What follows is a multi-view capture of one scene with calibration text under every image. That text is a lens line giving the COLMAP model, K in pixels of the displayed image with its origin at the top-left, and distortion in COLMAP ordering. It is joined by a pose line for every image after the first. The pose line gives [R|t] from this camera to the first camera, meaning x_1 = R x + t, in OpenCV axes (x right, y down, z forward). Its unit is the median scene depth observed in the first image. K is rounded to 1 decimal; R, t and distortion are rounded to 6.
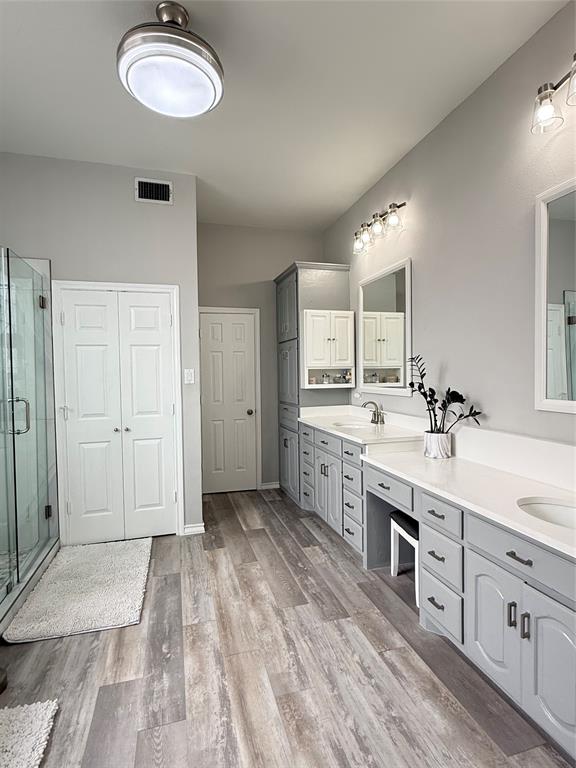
lens RADIAL K [[404.3, 0, 287.6], [0, 404.3, 384.0], [0, 0, 1]] dist [0.005335, -0.000063]
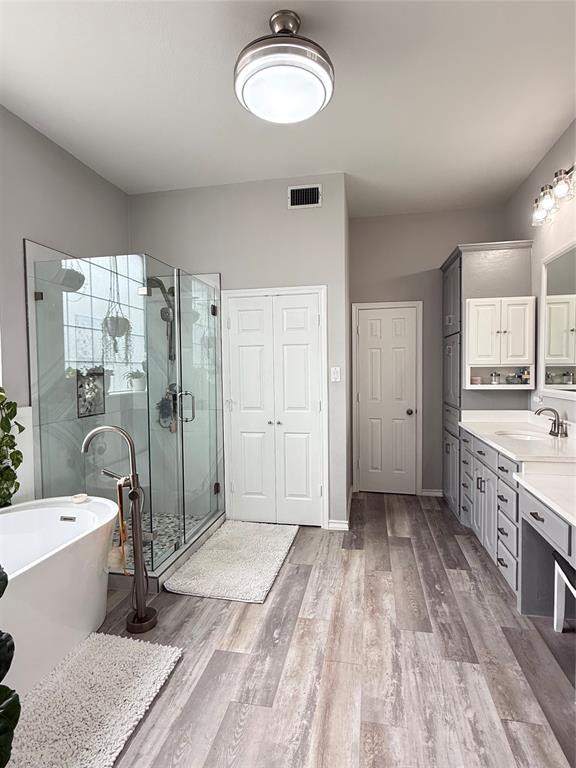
lens RADIAL K [[404.3, 0, 288.8], [0, 404.3, 384.5], [0, 0, 1]] dist [0.005335, -0.000063]
pose [[0.888895, 0.022249, -0.457570, 0.127371], [-0.014743, 0.999692, 0.019968, -0.013190], [0.457874, -0.011003, 0.888949, 0.052321]]
